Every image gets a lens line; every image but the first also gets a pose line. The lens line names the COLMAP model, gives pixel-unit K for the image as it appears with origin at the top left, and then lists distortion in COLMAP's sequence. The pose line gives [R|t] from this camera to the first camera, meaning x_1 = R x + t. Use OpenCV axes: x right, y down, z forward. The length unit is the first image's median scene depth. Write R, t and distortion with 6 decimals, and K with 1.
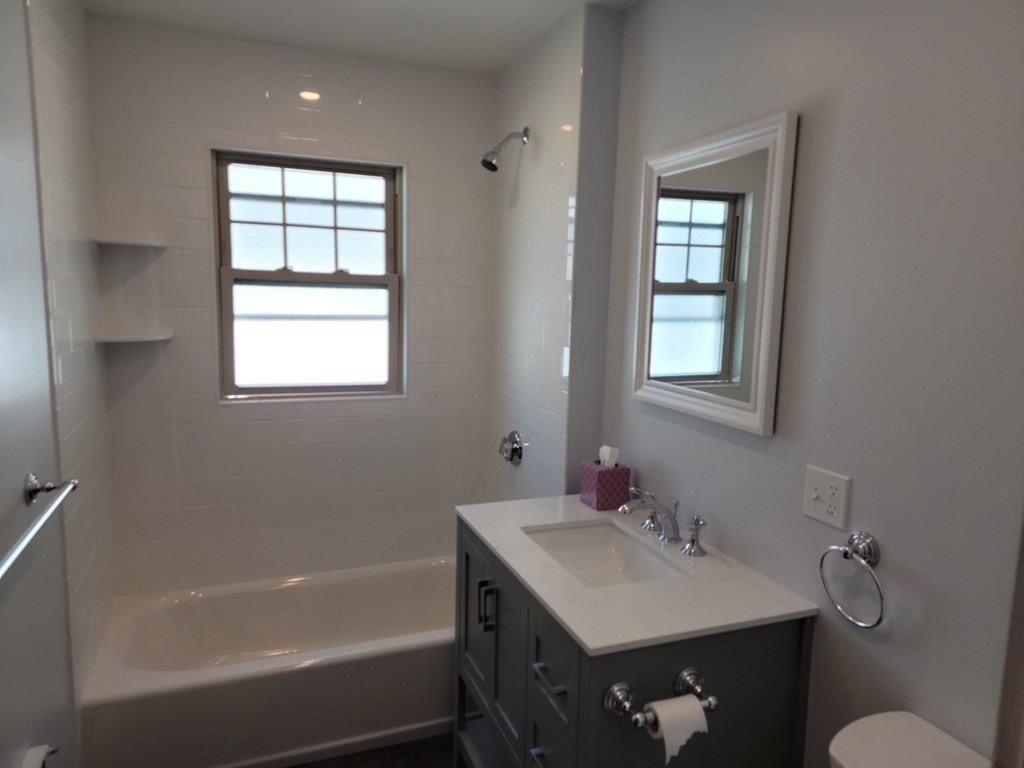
lens RADIAL K [[717.5, 0, 512.0], [0, 717.5, 384.0], [0, 0, 1]] dist [0.105847, -0.123187]
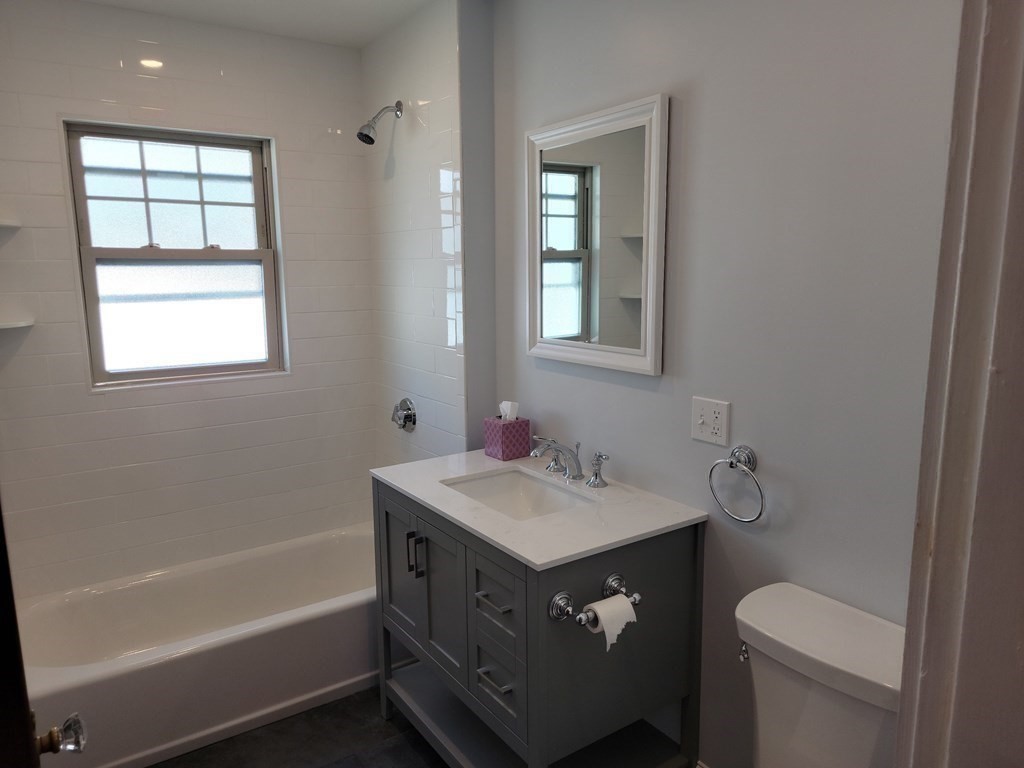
lens RADIAL K [[717.5, 0, 512.0], [0, 717.5, 384.0], [0, 0, 1]] dist [0.105847, -0.123187]
pose [[0.974502, -0.070881, 0.212888, -0.086187], [0.063656, 0.997145, 0.040610, 0.015692], [-0.215159, -0.026023, 0.976232, -0.056765]]
